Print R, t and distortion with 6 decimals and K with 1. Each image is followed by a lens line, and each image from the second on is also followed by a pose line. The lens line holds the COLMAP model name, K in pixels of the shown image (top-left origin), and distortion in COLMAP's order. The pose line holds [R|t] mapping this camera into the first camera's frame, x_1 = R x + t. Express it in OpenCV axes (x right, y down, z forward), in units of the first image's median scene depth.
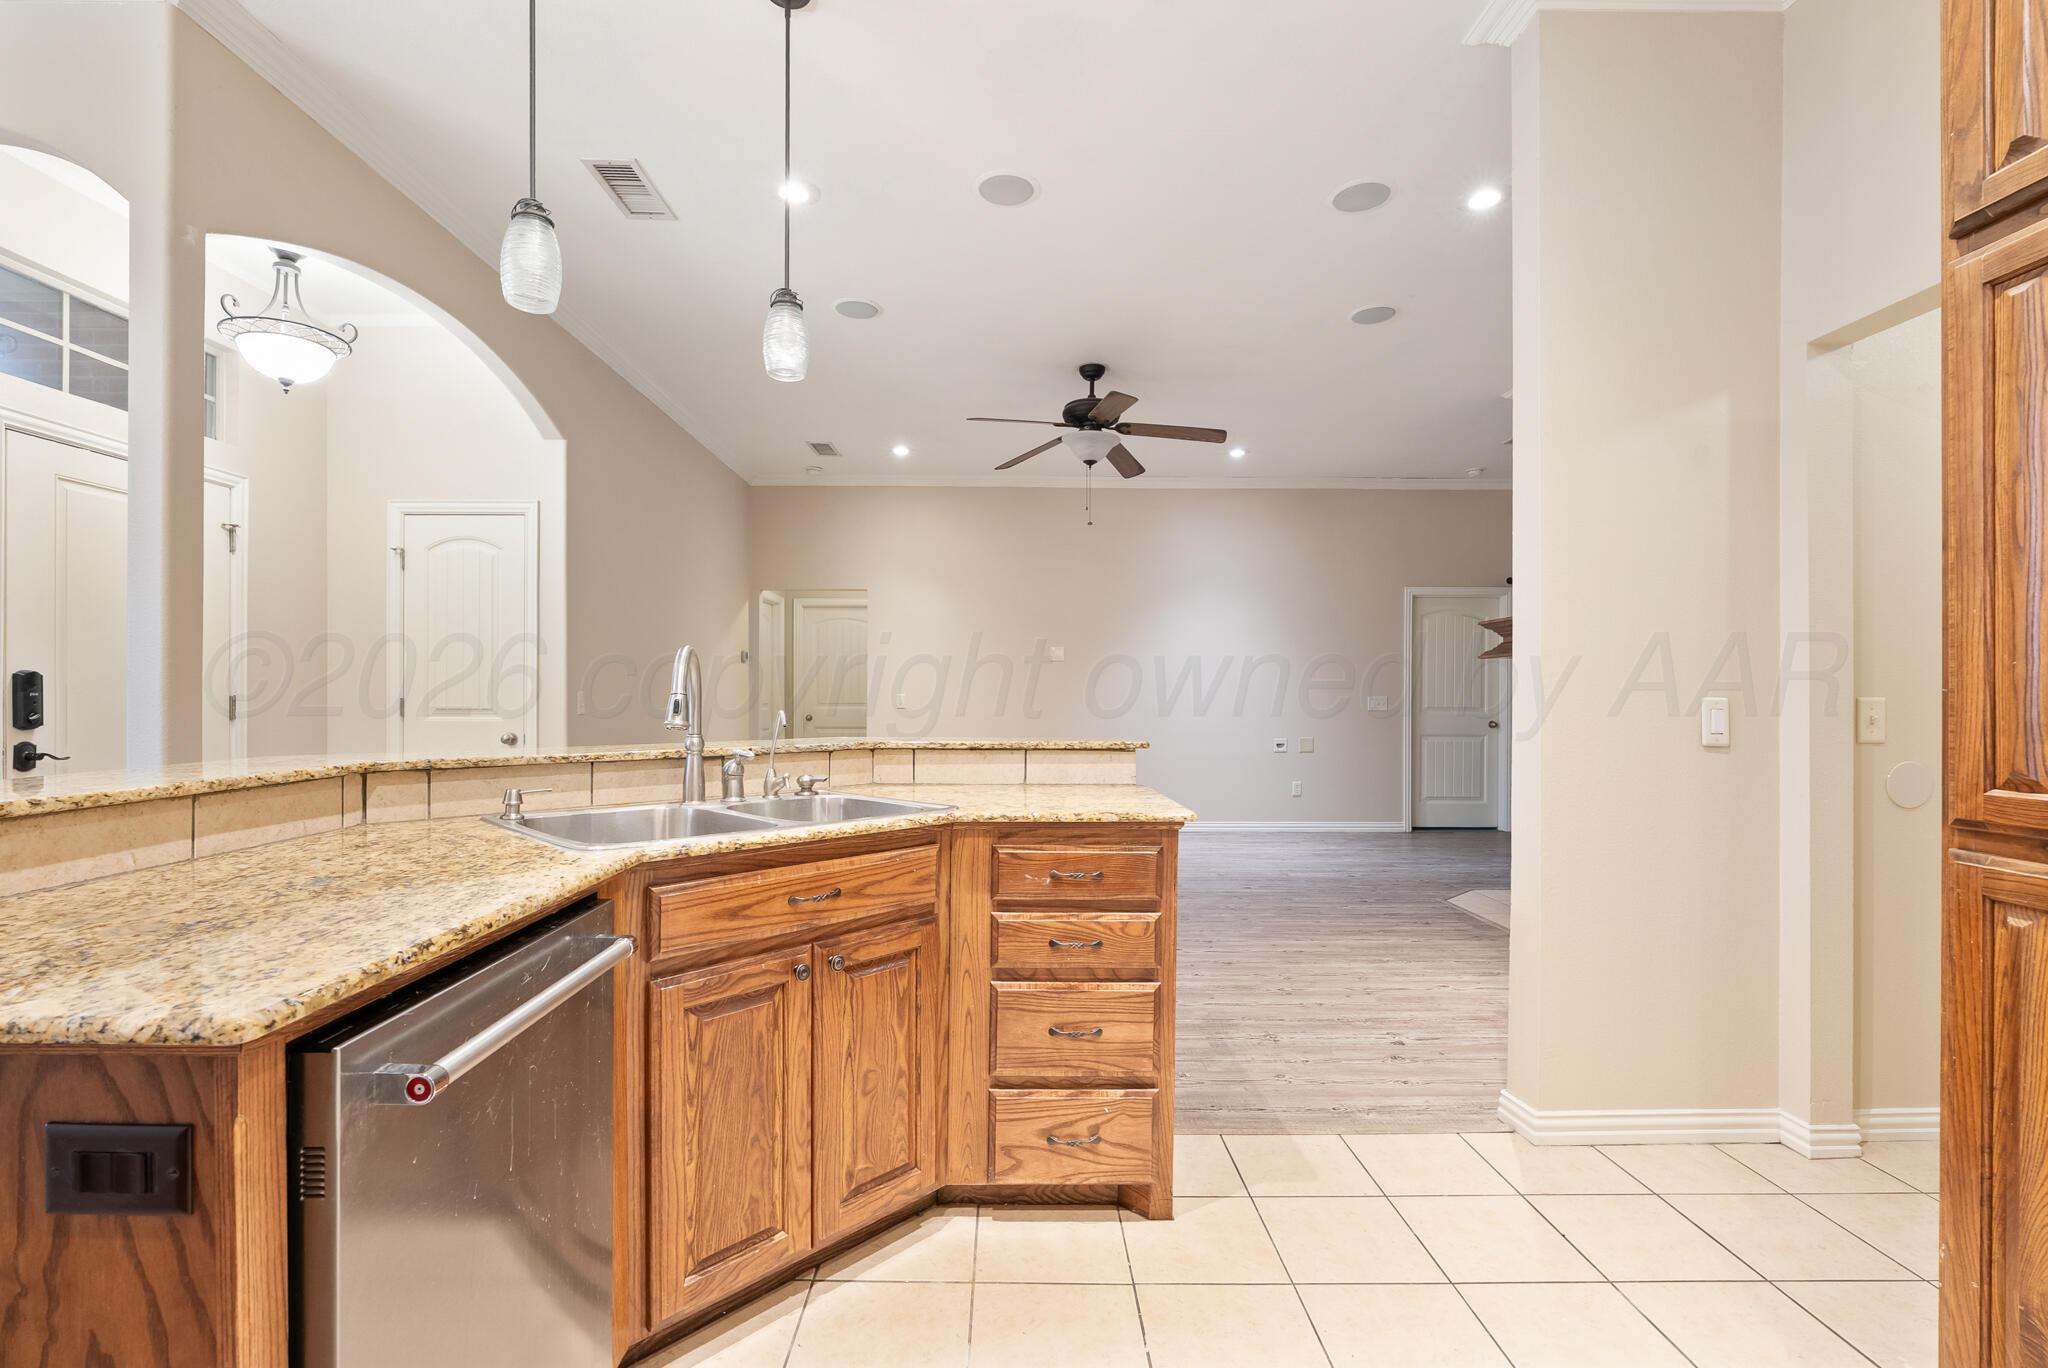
lens RADIAL K [[917.4, 0, 1018.6], [0, 917.4, 695.7], [0, 0, 1]] dist [-0.012930, 0.000820]
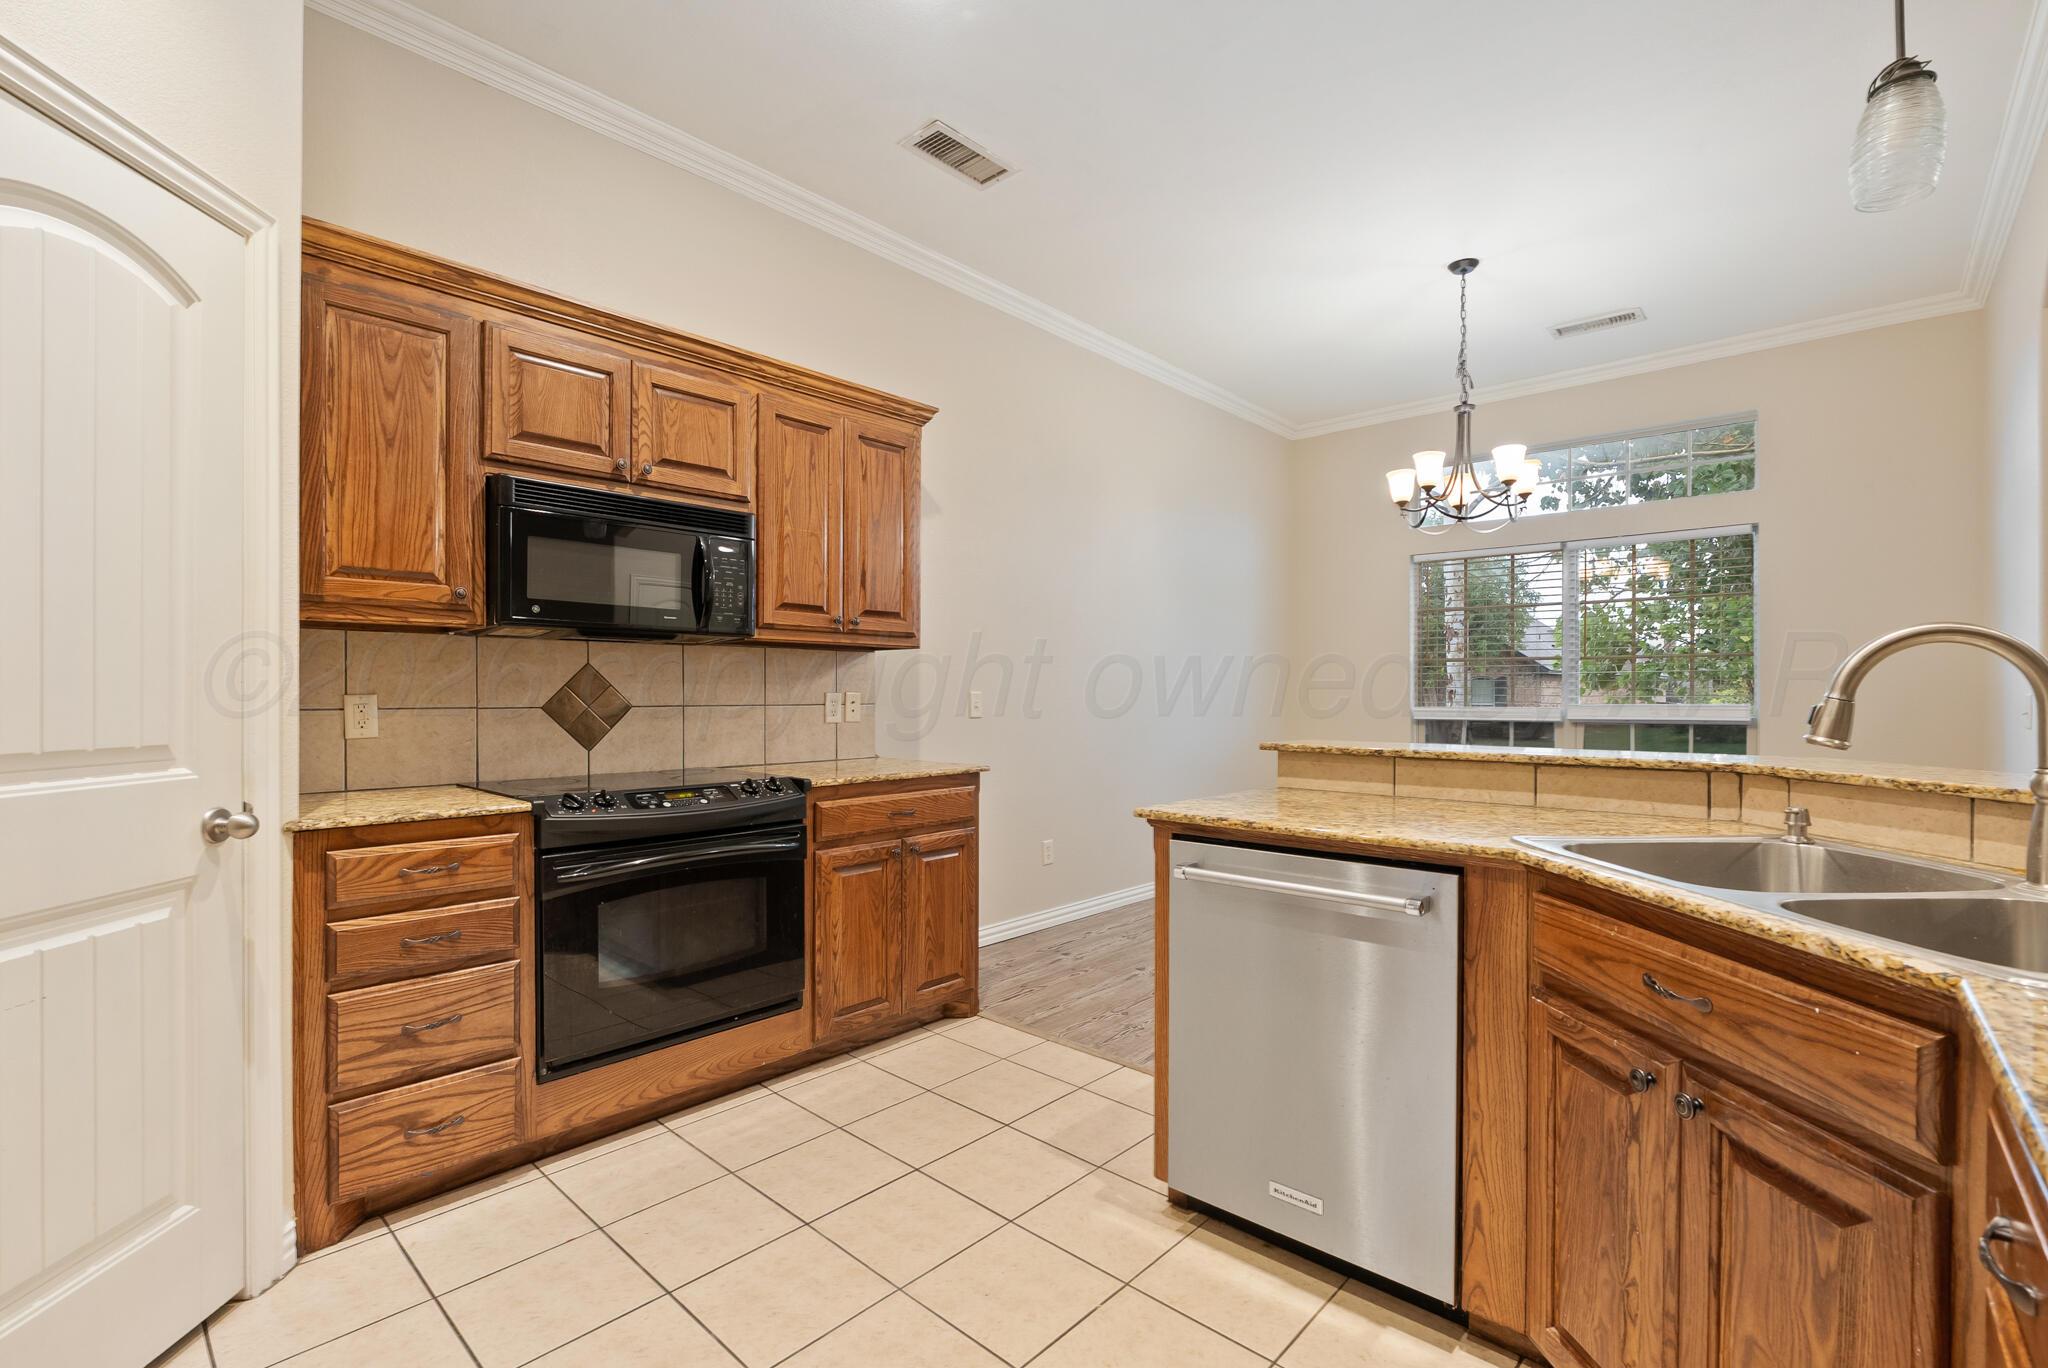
lens RADIAL K [[917.4, 0, 1018.6], [0, 917.4, 695.7], [0, 0, 1]] dist [-0.012930, 0.000820]
pose [[-0.686729, -0.002484, -0.726909, 0.535349], [-0.004859, 0.999988, 0.001173, -0.001511], [0.726897, 0.004338, -0.686732, 0.965279]]
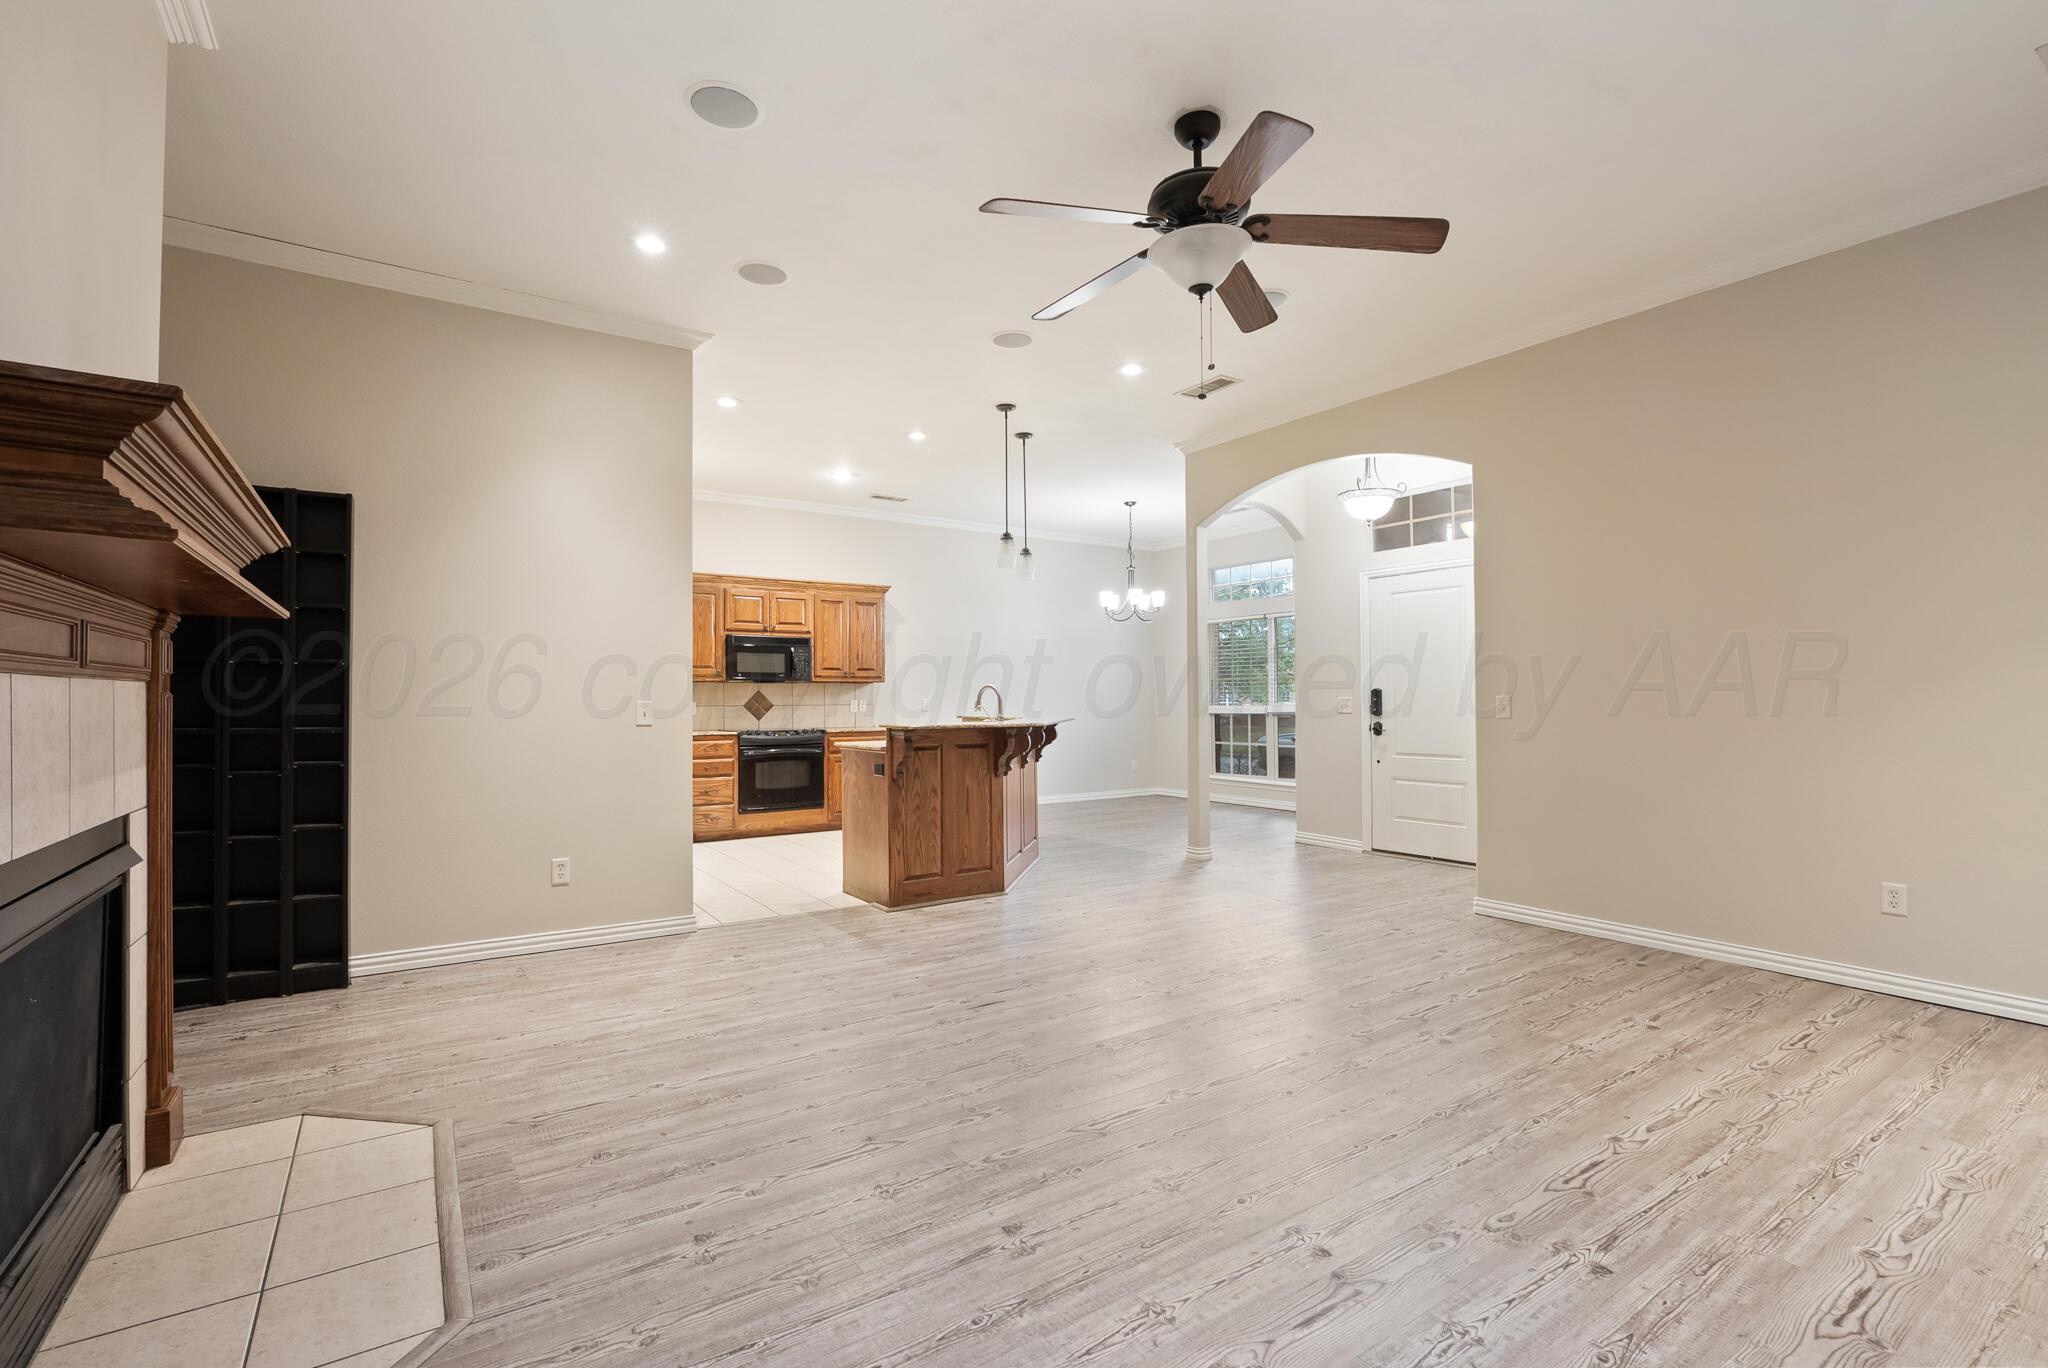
lens RADIAL K [[917.4, 0, 1018.6], [0, 917.4, 695.7], [0, 0, 1]] dist [-0.012930, 0.000820]
pose [[-0.837725, -0.002428, -0.546086, 1.253868], [0.001062, 0.999981, -0.006076, 0.002736], [0.546091, -0.005670, -0.837707, 3.668087]]
